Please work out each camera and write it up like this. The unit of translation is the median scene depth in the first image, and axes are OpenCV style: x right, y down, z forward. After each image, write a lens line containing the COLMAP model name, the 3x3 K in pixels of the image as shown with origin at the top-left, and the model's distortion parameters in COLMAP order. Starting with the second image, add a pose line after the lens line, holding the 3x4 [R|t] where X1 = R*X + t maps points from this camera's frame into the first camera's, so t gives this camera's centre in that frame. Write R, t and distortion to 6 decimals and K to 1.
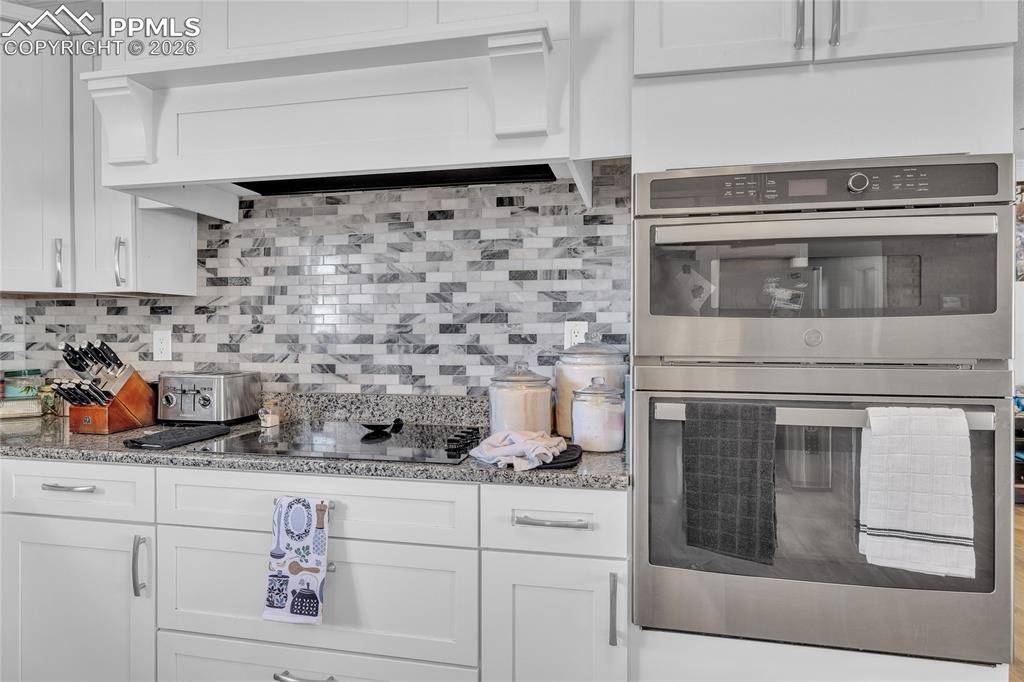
lens RADIAL K [[566.7, 0, 514.7], [0, 566.7, 335.3], [0, 0, 1]] dist [0.001116, 0.000279]
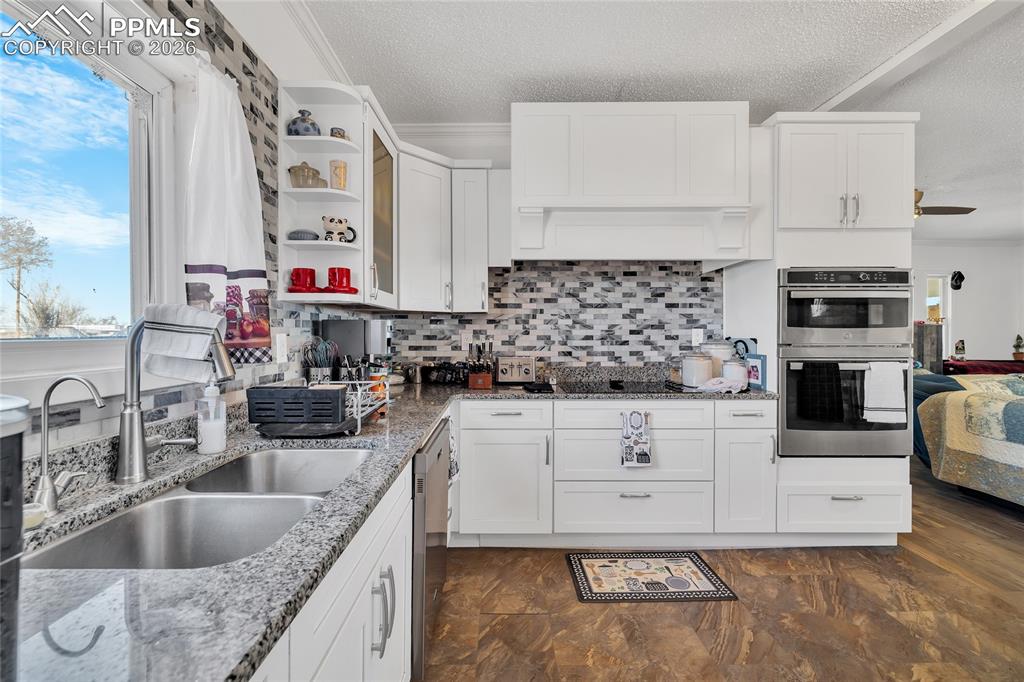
lens RADIAL K [[435.9, 0, 508.9], [0, 435.9, 335.4], [0, 0, 1]] dist [0.000360, 0.000318]
pose [[0.976969, -0.001061, 0.213378, -0.851872], [0.001672, 0.999995, -0.002685, 0.002249], [-0.213374, 0.002980, 0.976966, -0.369294]]
